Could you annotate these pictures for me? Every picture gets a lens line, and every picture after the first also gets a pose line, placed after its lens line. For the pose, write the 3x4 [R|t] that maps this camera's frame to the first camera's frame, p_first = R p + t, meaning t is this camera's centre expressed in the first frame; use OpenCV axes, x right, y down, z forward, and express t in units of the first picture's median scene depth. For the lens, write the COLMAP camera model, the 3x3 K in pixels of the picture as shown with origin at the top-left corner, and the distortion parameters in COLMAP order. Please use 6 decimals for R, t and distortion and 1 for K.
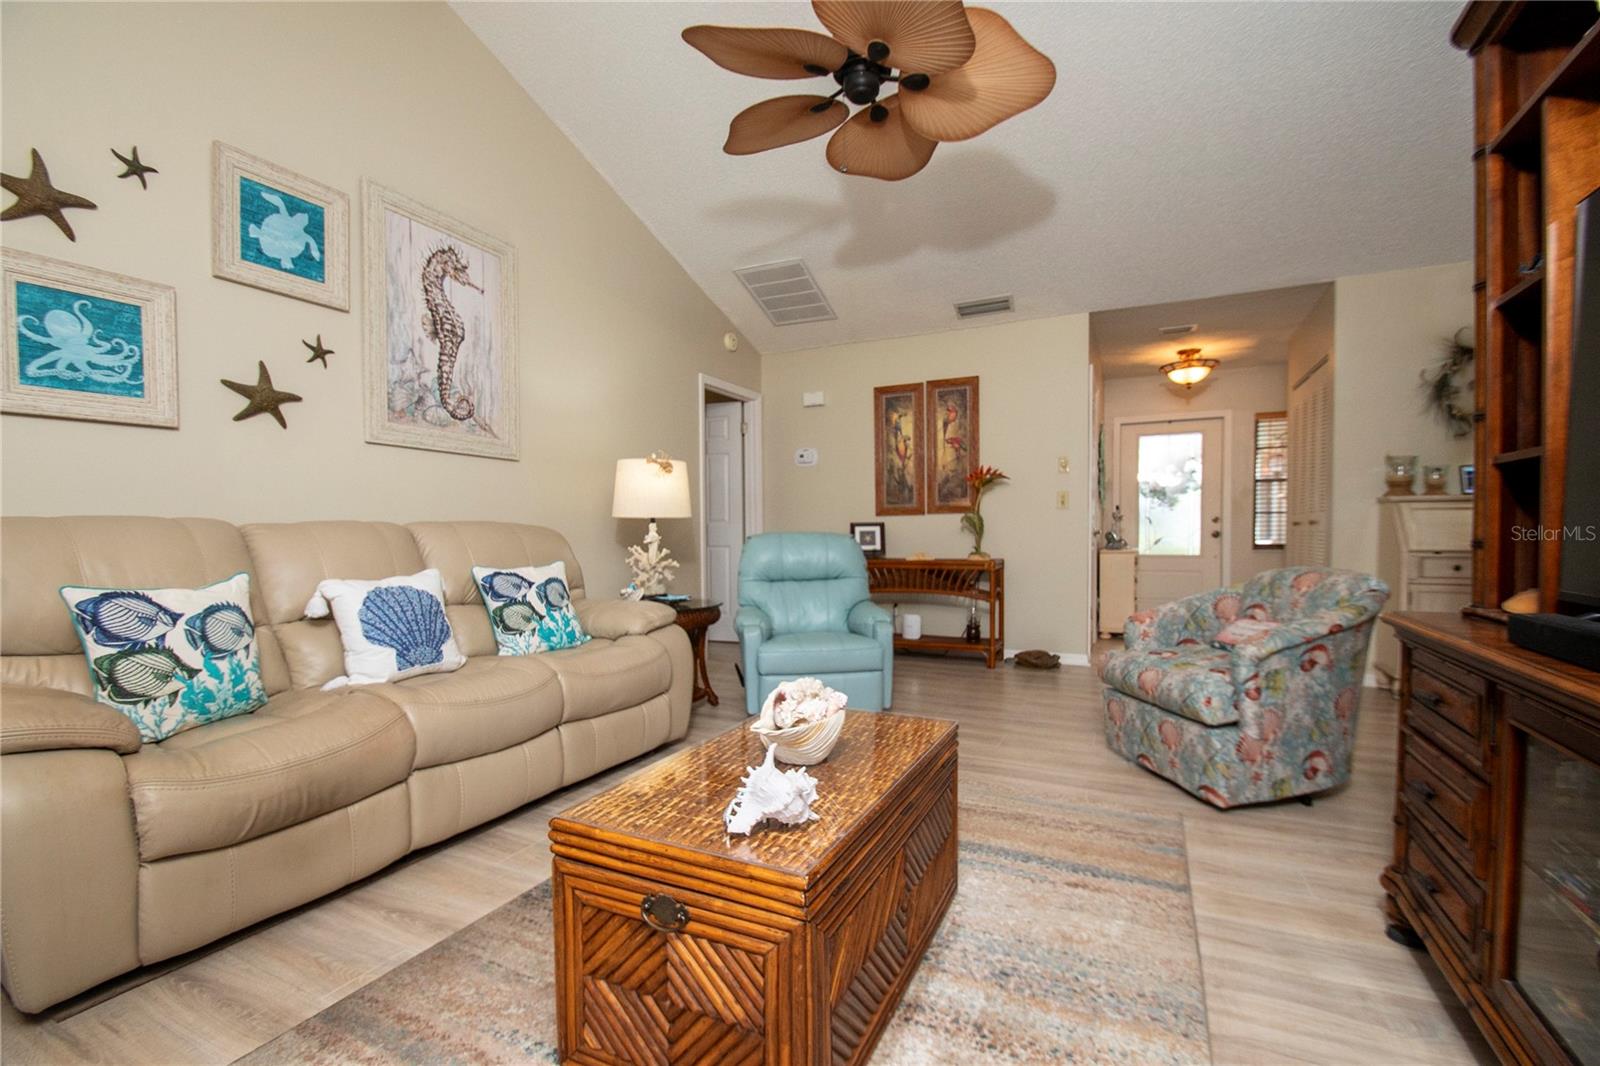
lens RADIAL K [[698.7, 0, 800.4], [0, 698.7, 553.5], [0, 0, 1]] dist [0.006021, -0.012090]
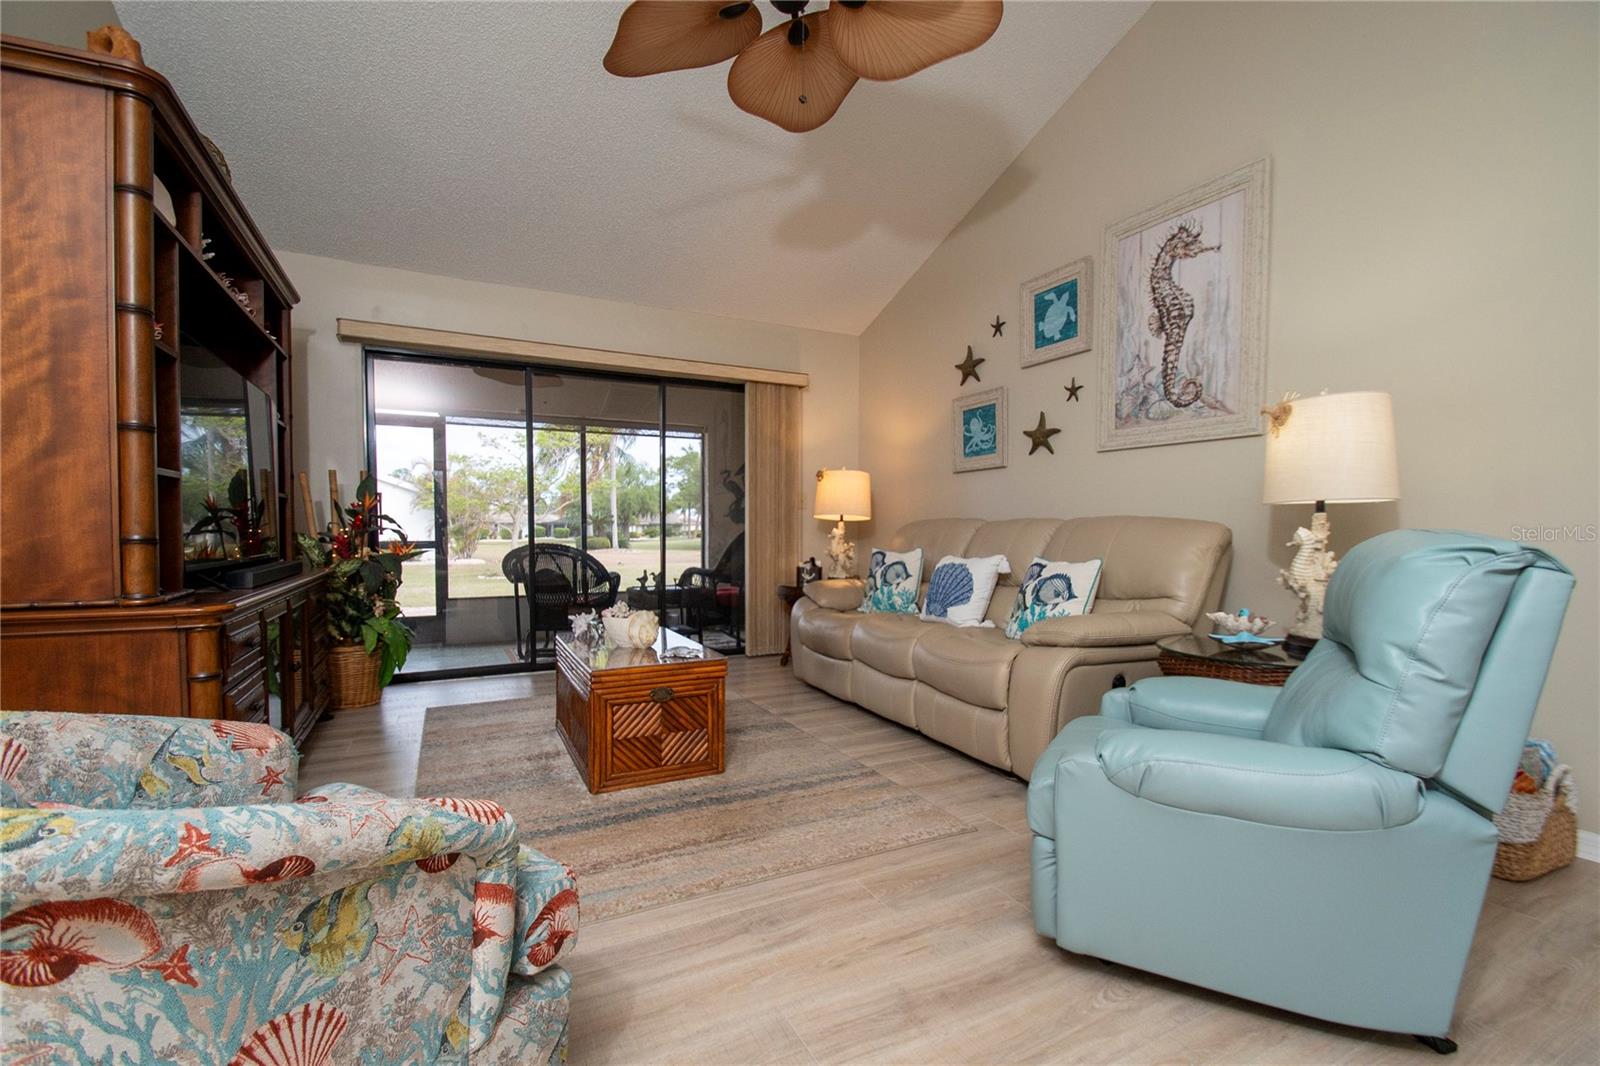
lens RADIAL K [[698.7, 0, 801.9], [0, 698.7, 555.7], [0, 0, 1]] dist [0.006021, -0.012090]
pose [[-0.601090, 0.037855, -0.798284, 0.700121], [-0.022580, 0.997674, 0.064313, -0.049967], [0.798862, 0.056683, -0.598837, 1.417676]]
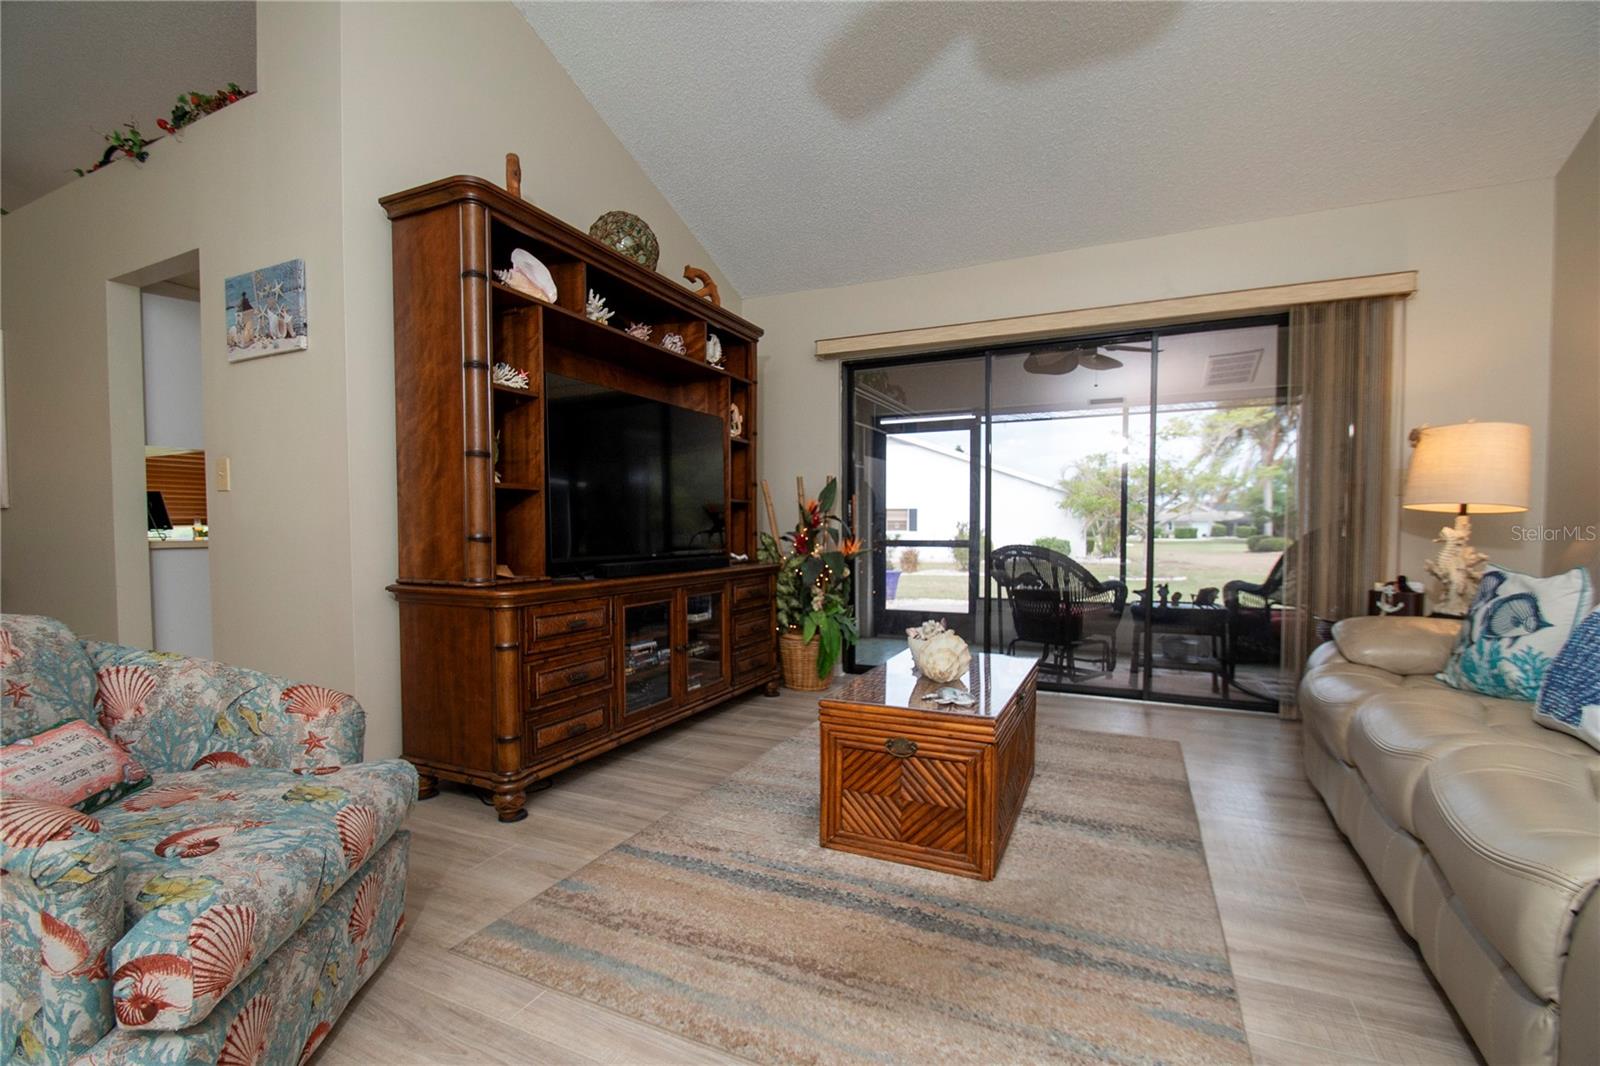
lens RADIAL K [[698.7, 0, 800.0], [0, 698.7, 553.5], [0, 0, 1]] dist [0.006021, -0.012090]
pose [[-0.999787, 0.009828, -0.018139, 0.184379], [0.008526, 0.997475, 0.070510, -0.048108], [0.018786, 0.070340, -0.997346, 1.411554]]
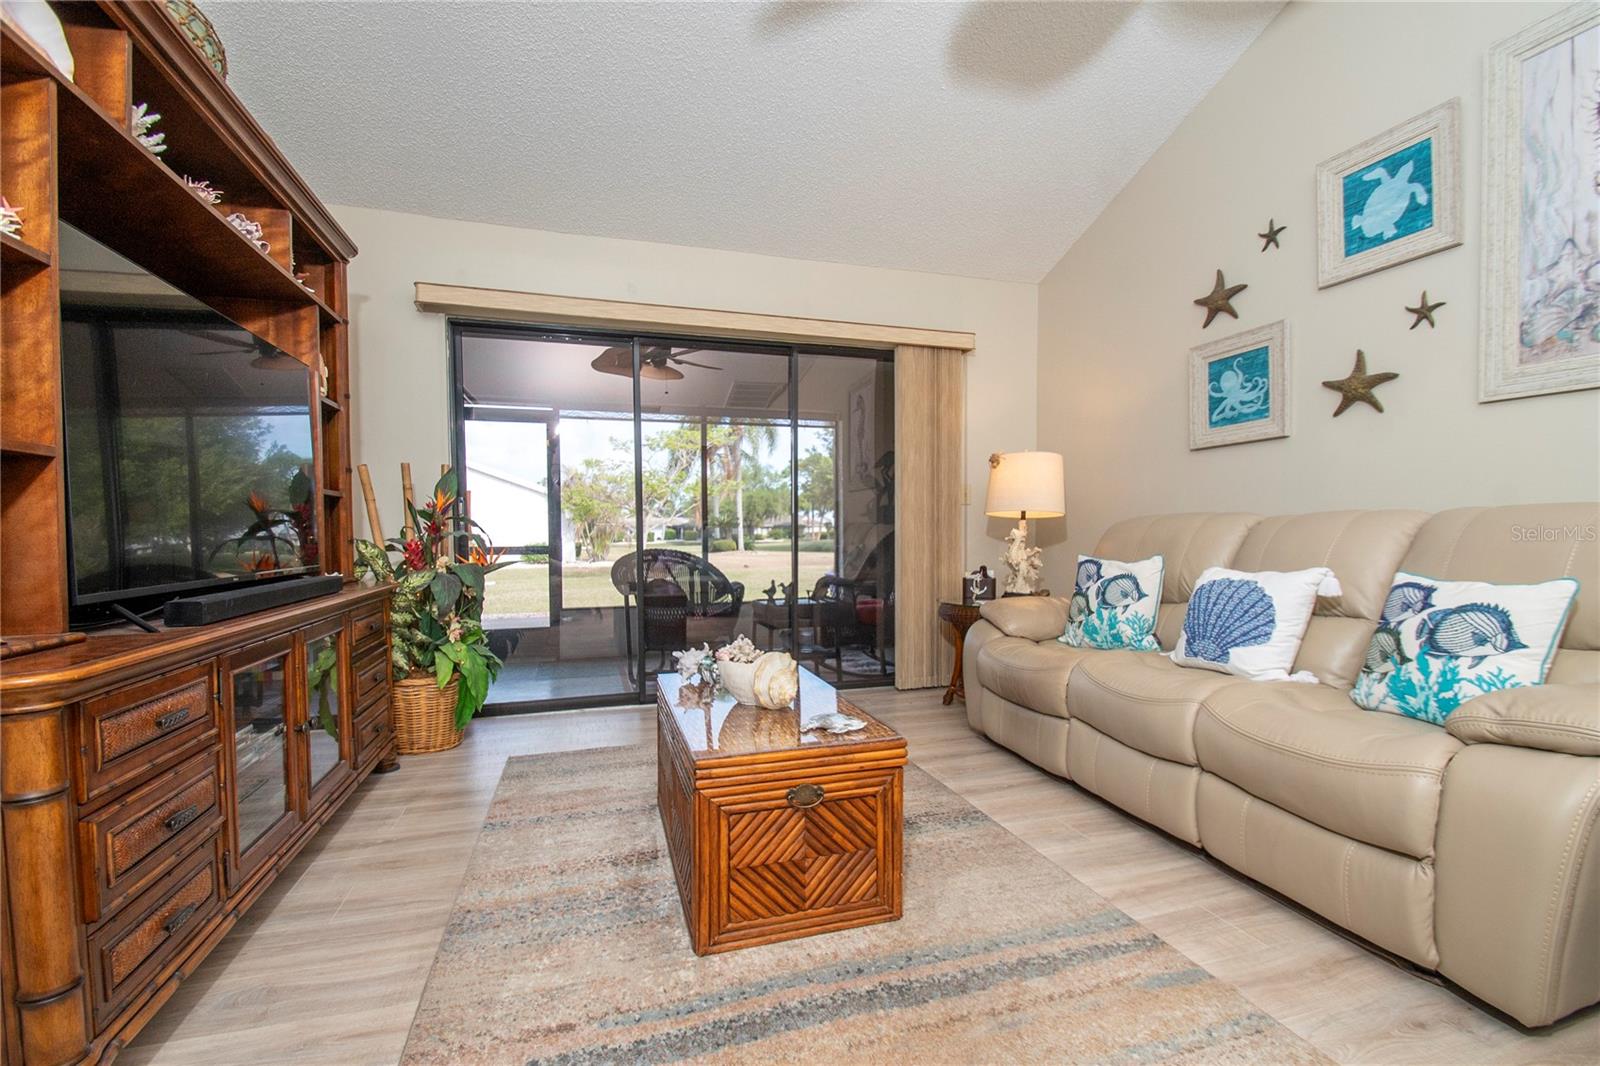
lens RADIAL K [[698.7, 0, 802.1], [0, 698.7, 556.8], [0, 0, 1]] dist [0.006021, -0.012090]
pose [[-0.730202, 0.038926, -0.682121, 0.464540], [-0.009594, 0.997693, 0.067206, -0.039273], [0.683164, 0.055618, -0.728144, 1.129287]]
